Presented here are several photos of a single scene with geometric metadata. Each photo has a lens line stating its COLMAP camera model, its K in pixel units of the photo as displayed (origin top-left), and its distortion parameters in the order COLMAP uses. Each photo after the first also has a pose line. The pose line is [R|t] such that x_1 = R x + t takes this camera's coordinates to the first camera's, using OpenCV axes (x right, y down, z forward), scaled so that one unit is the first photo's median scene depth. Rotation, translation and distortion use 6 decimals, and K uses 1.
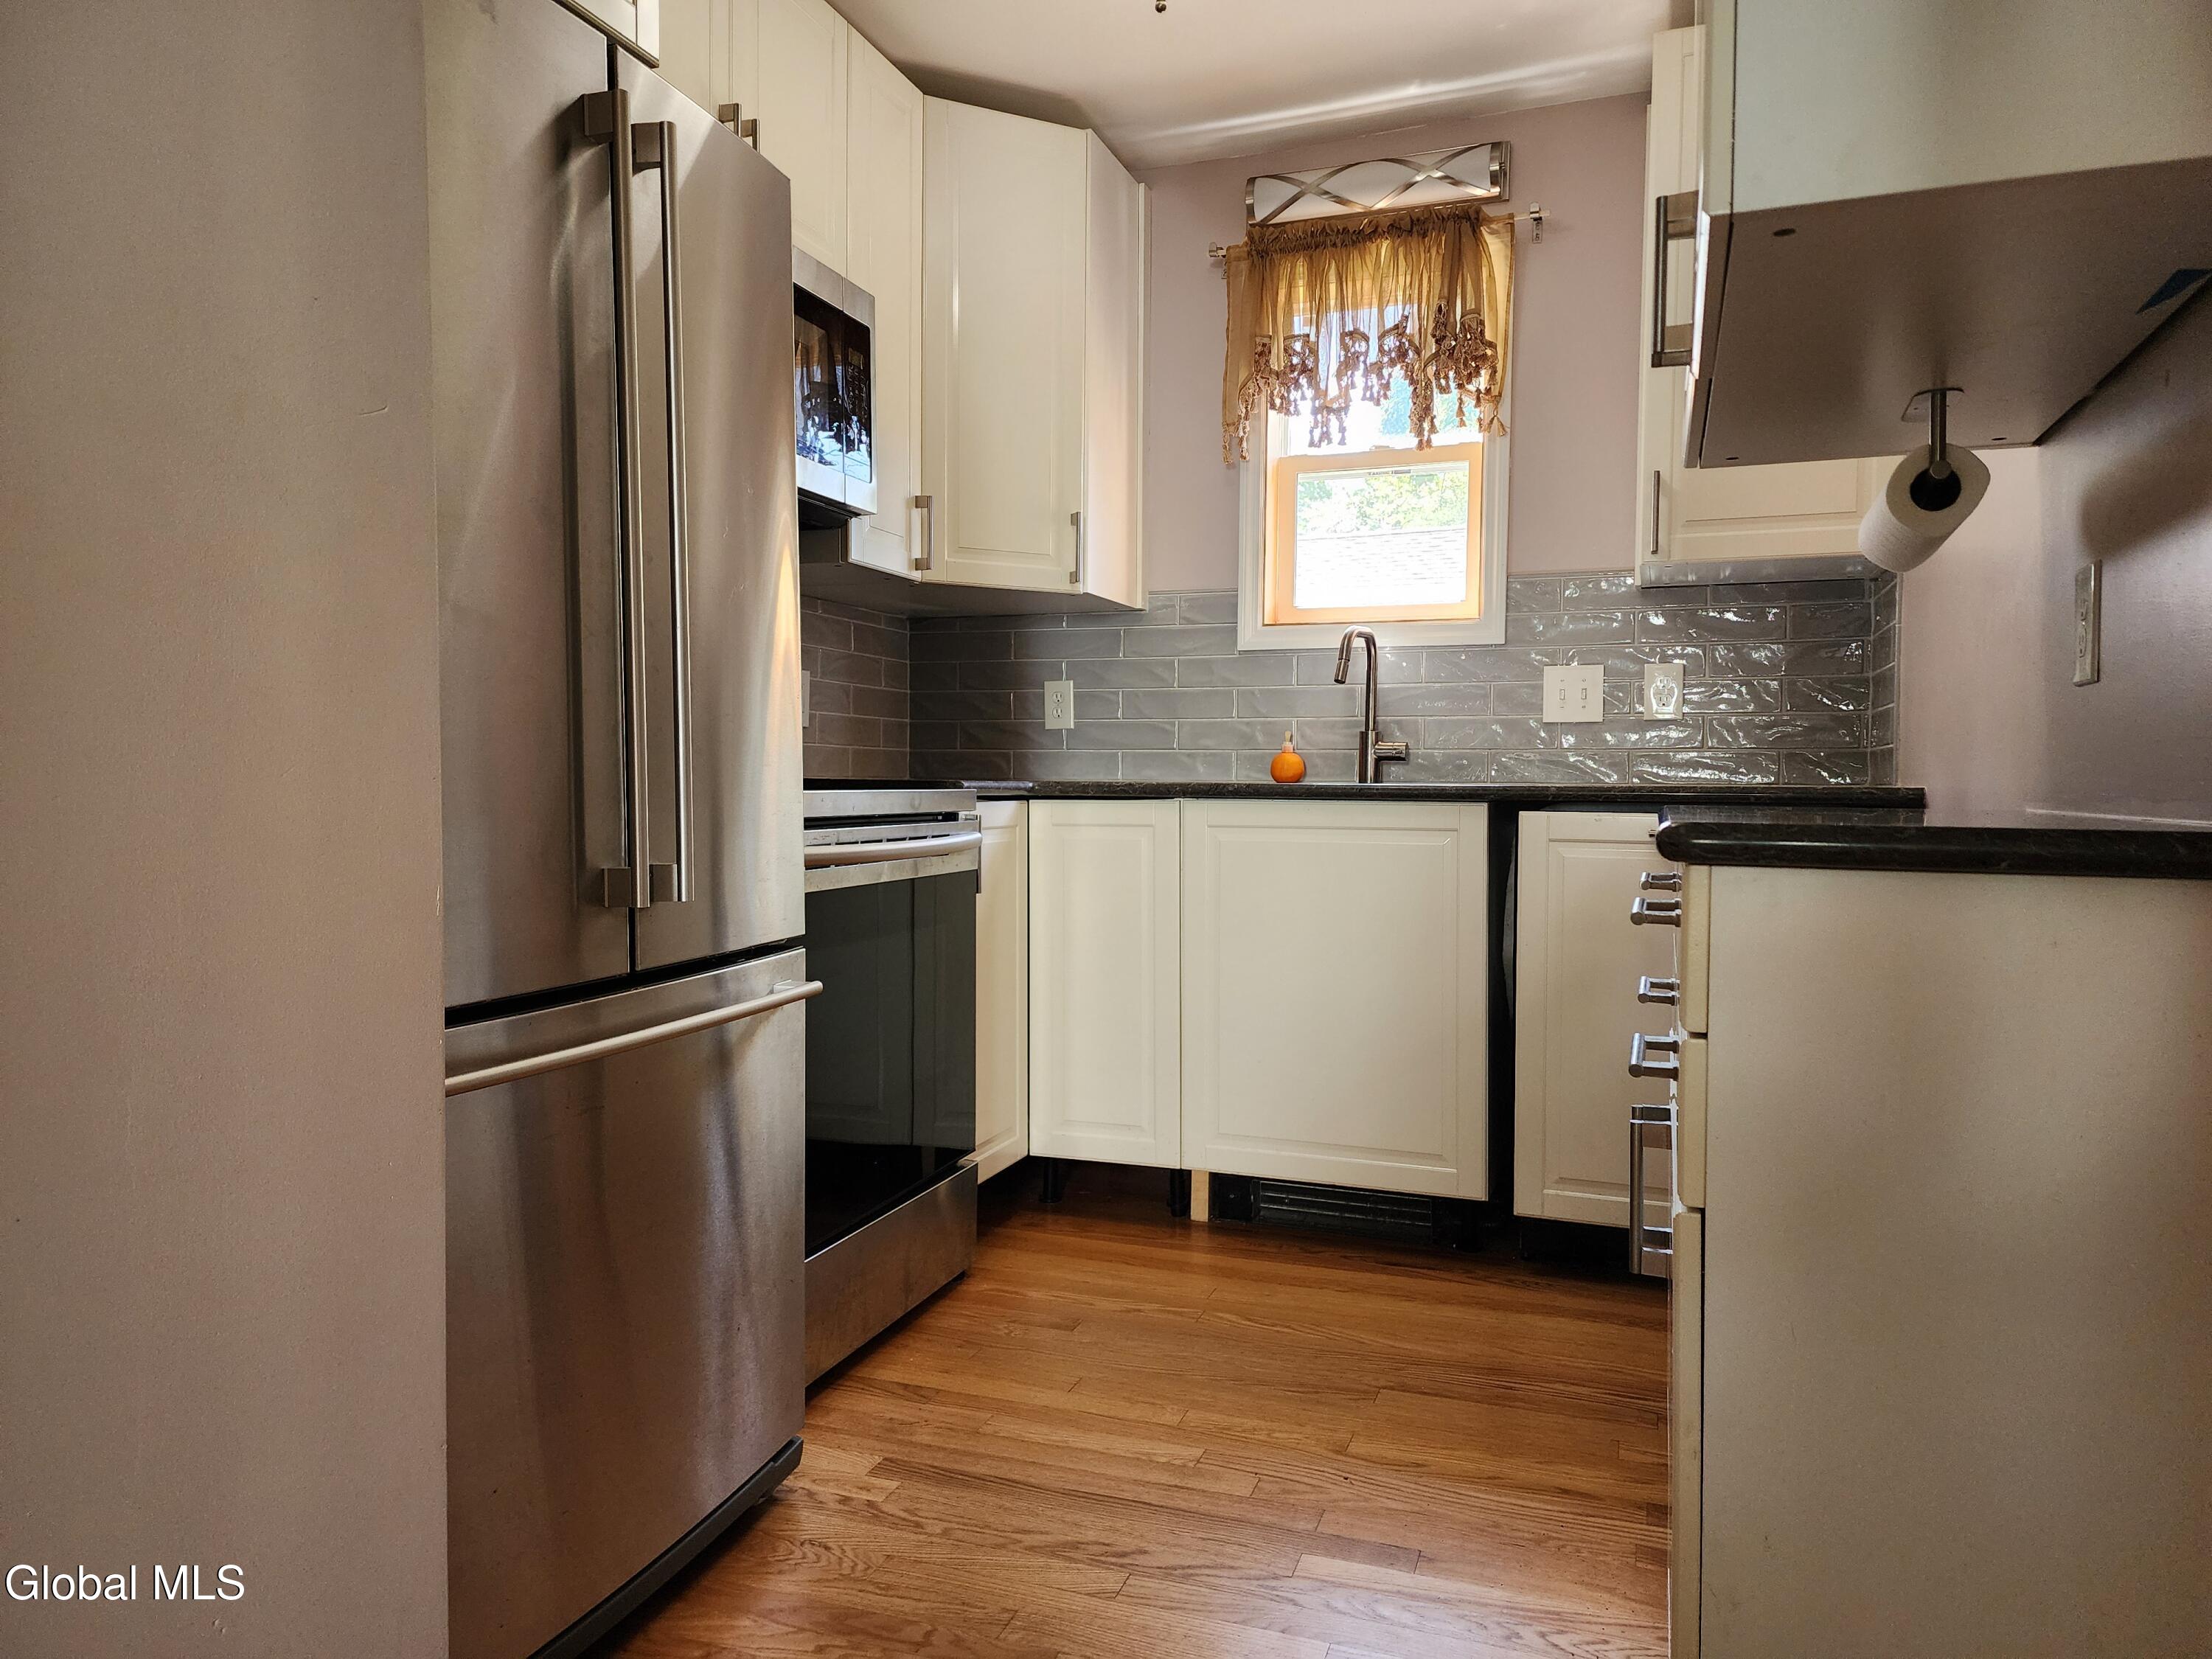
lens RADIAL K [[1484.7, 0, 1106.0], [0, 1484.7, 829.5], [0, 0, 1]] dist [0.088215, -0.095750]
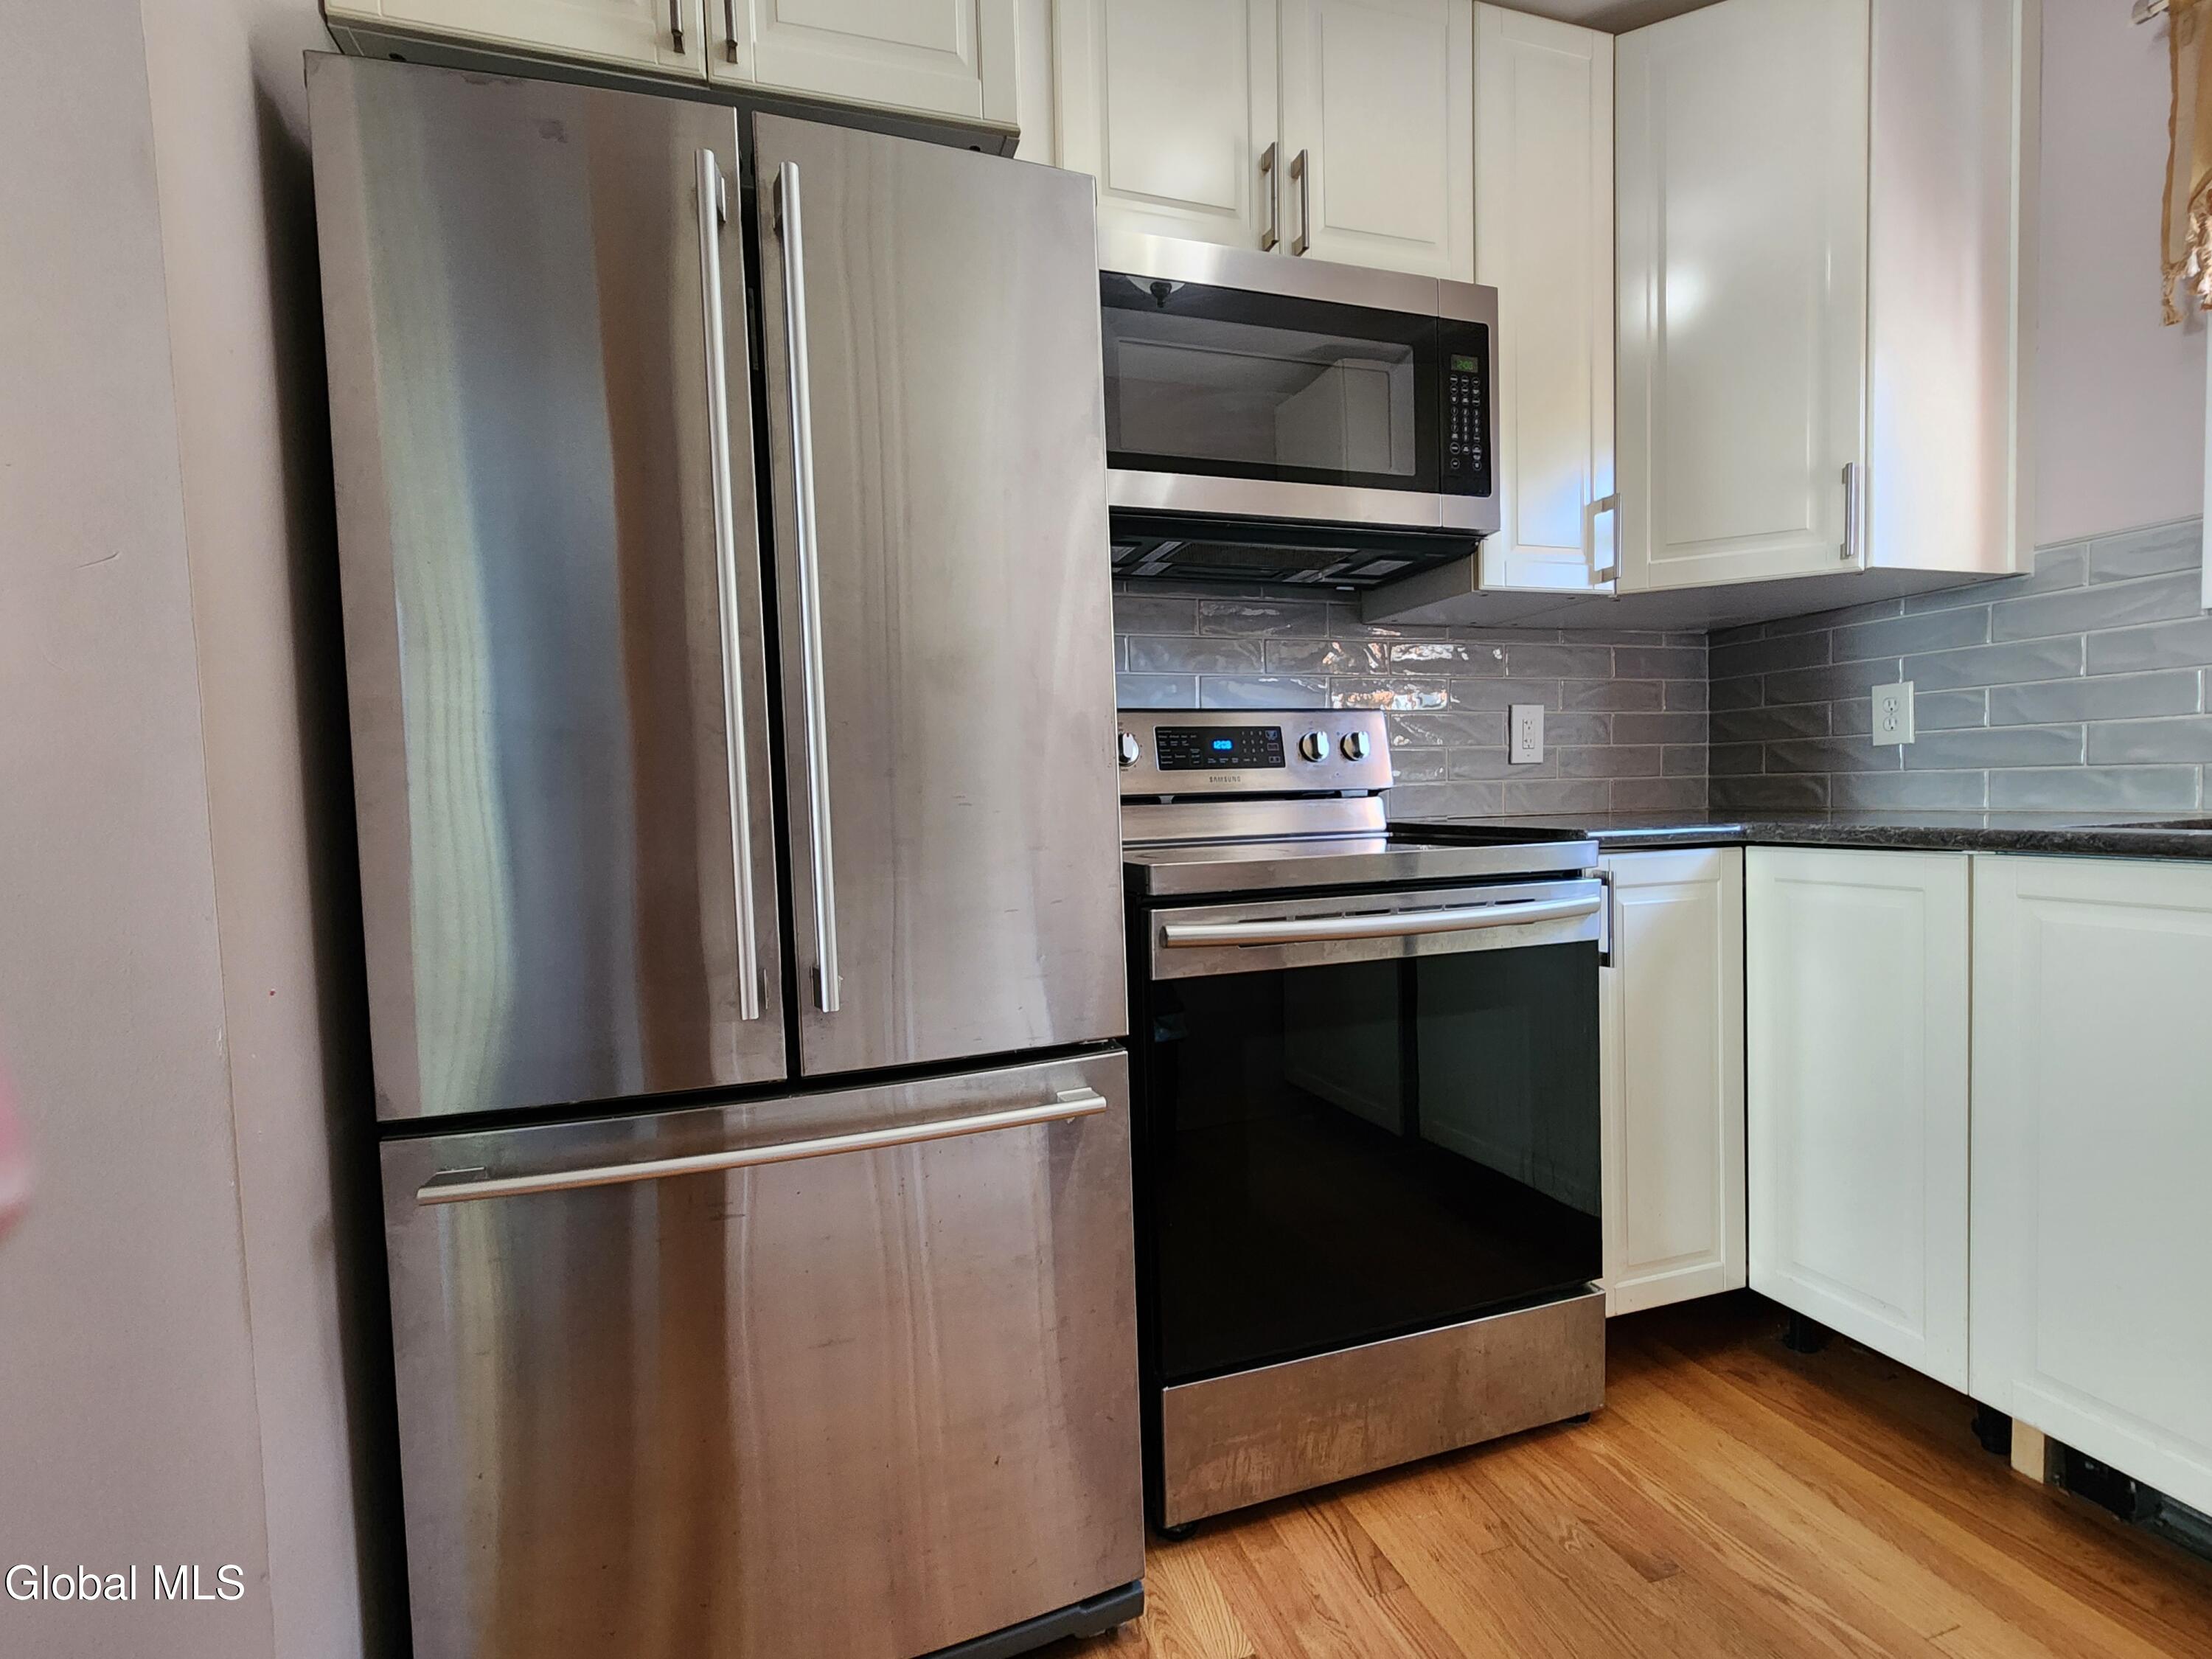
lens RADIAL K [[1016.6, 0, 1102.9], [0, 1016.6, 839.8], [0, 0, 1]] dist [-0.003282, 0.002071]
pose [[0.612132, 0.012714, -0.790653, 0.157712], [0.006067, 0.999766, 0.020773, -0.034484], [0.790732, -0.017512, 0.611912, 0.375687]]
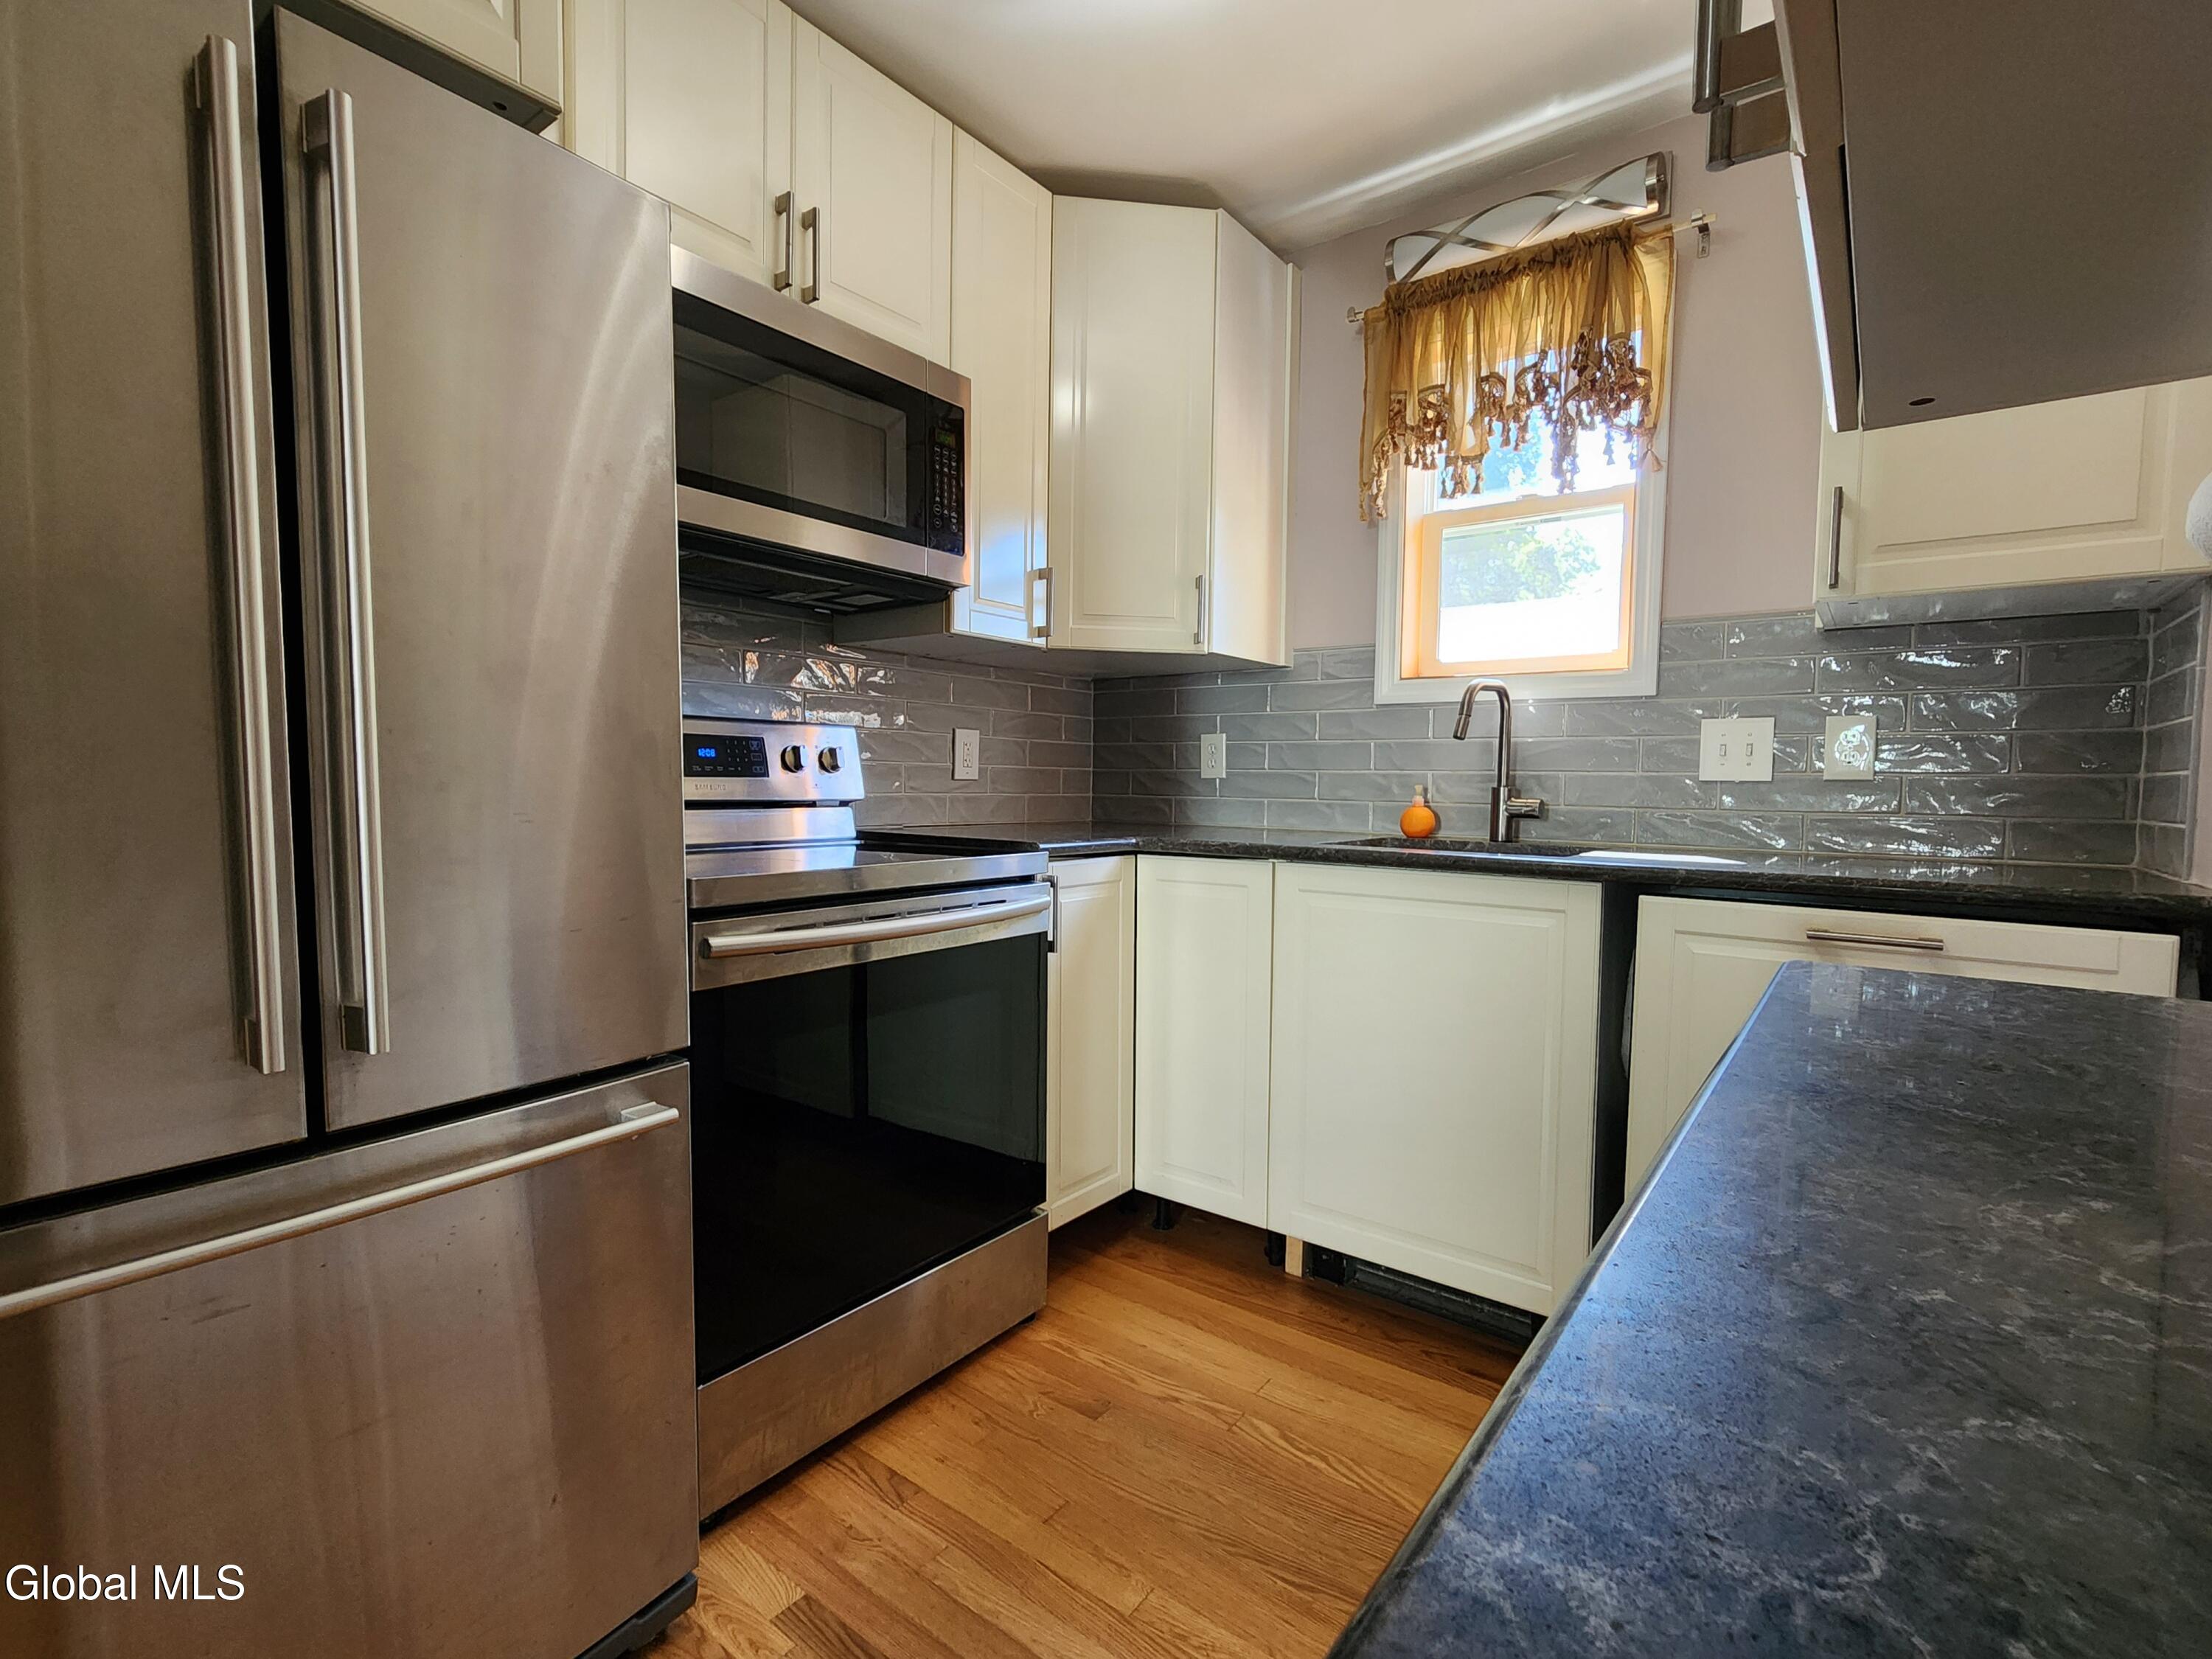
lens RADIAL K [[1016.6, 0, 1102.9], [0, 1016.6, 839.8], [0, 0, 1]] dist [-0.003282, 0.002071]
pose [[0.952961, 0.023415, -0.302188, 0.133370], [-0.016638, 0.999549, 0.024983, -0.044767], [0.302637, -0.018780, 0.952921, 0.295579]]
